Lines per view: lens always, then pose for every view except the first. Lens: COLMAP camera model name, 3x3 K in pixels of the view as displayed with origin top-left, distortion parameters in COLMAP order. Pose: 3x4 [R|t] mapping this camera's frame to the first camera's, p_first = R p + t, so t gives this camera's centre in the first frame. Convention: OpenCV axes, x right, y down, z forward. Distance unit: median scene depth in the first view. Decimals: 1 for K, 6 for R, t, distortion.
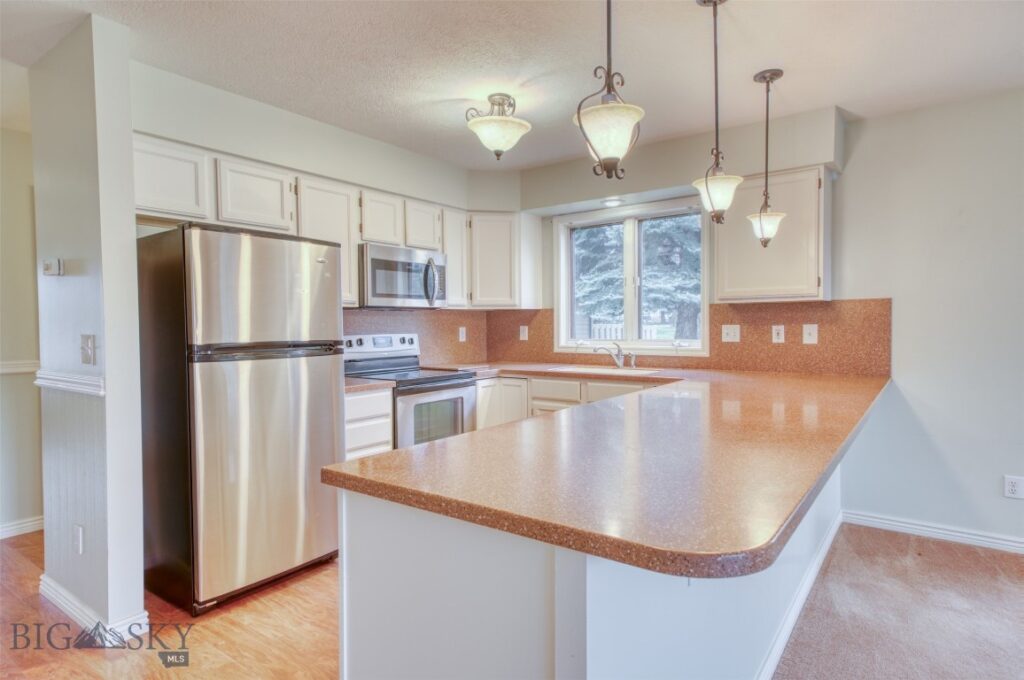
lens RADIAL K [[574.7, 0, 512.0], [0, 574.7, 340.0], [0, 0, 1]] dist [0.036288, 0.000262]
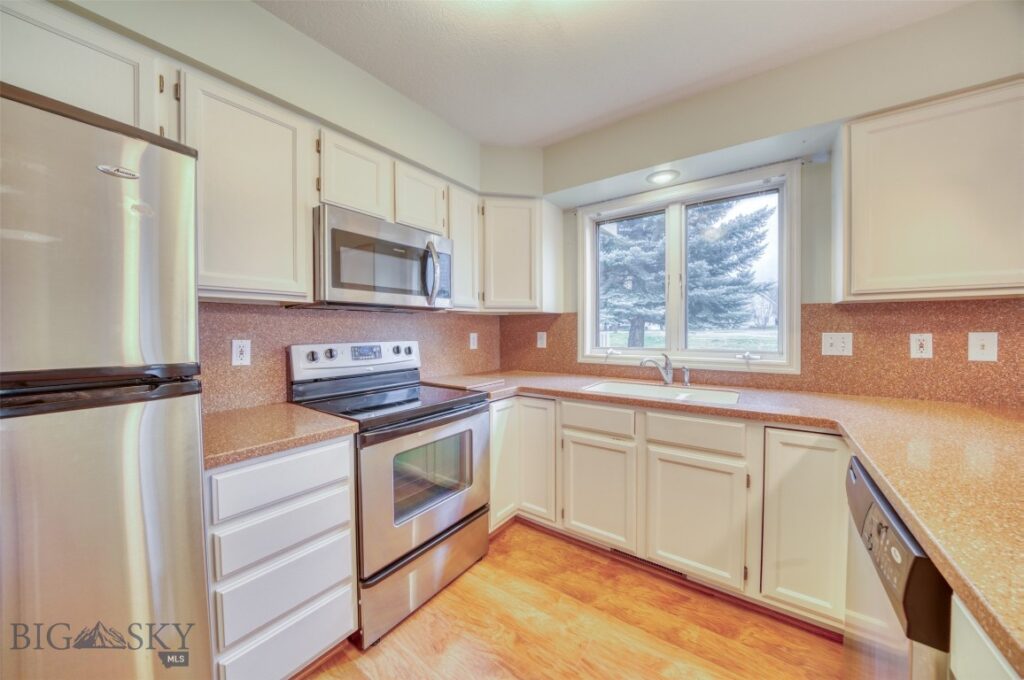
lens RADIAL K [[356.6, 0, 510.6], [0, 356.6, 337.3], [0, 0, 1]] dist [-0.021125, -0.000006]
pose [[0.999984, 0.004145, 0.003911, -0.036149], [-0.004110, 0.999952, -0.008918, -0.013104], [-0.003948, 0.008901, 0.999953, 0.521046]]
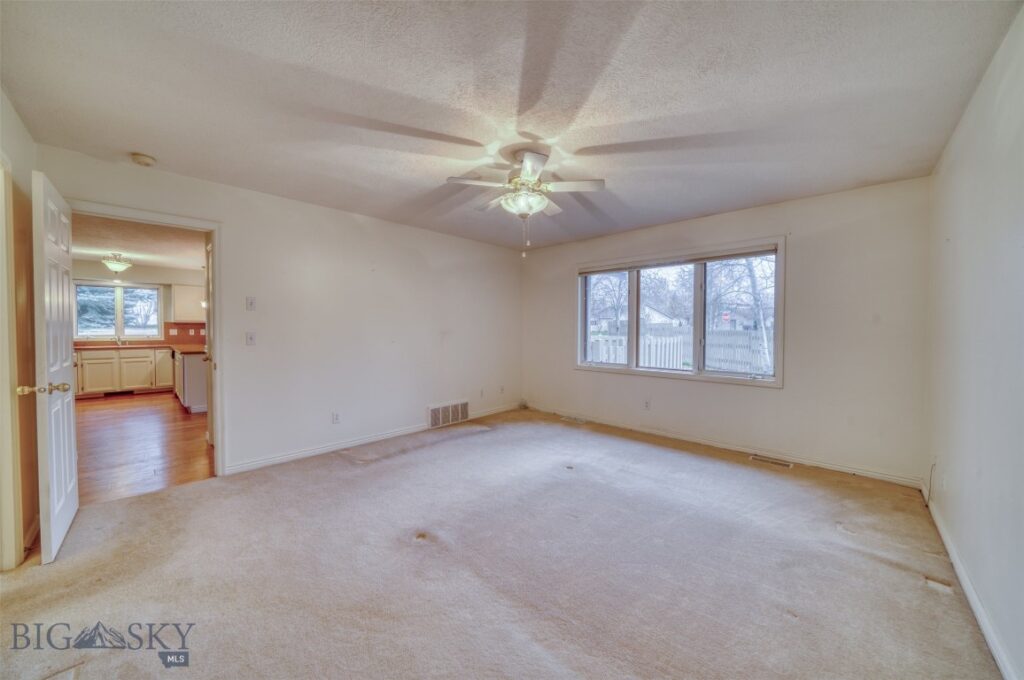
lens RADIAL K [[356.6, 0, 510.6], [0, 356.6, 337.3], [0, 0, 1]] dist [-0.021125, -0.000006]
pose [[0.132252, -0.013576, 0.991123, -1.135469], [0.024595, 0.999643, 0.010411, 0.038143], [-0.990911, 0.023000, 0.132539, -0.939990]]
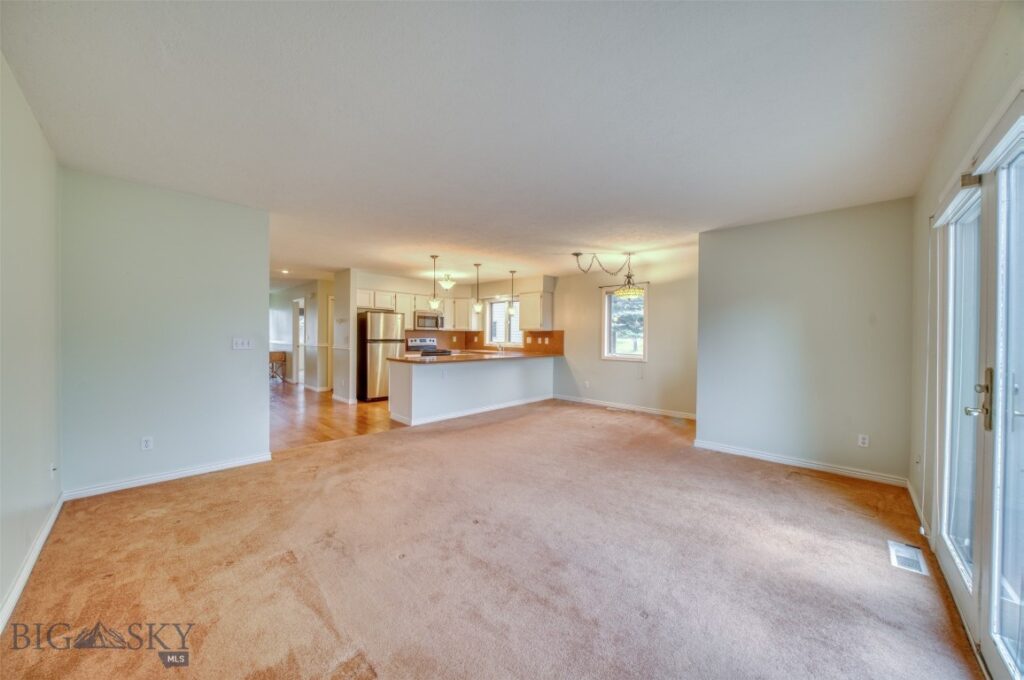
lens RADIAL K [[356.6, 0, 510.6], [0, 356.6, 337.3], [0, 0, 1]] dist [-0.021125, -0.000006]
pose [[0.992692, 0.020933, -0.118848, 0.477464], [-0.023601, 0.999499, -0.021090, 0.014370], [0.118347, 0.023741, 0.992689, -0.872652]]
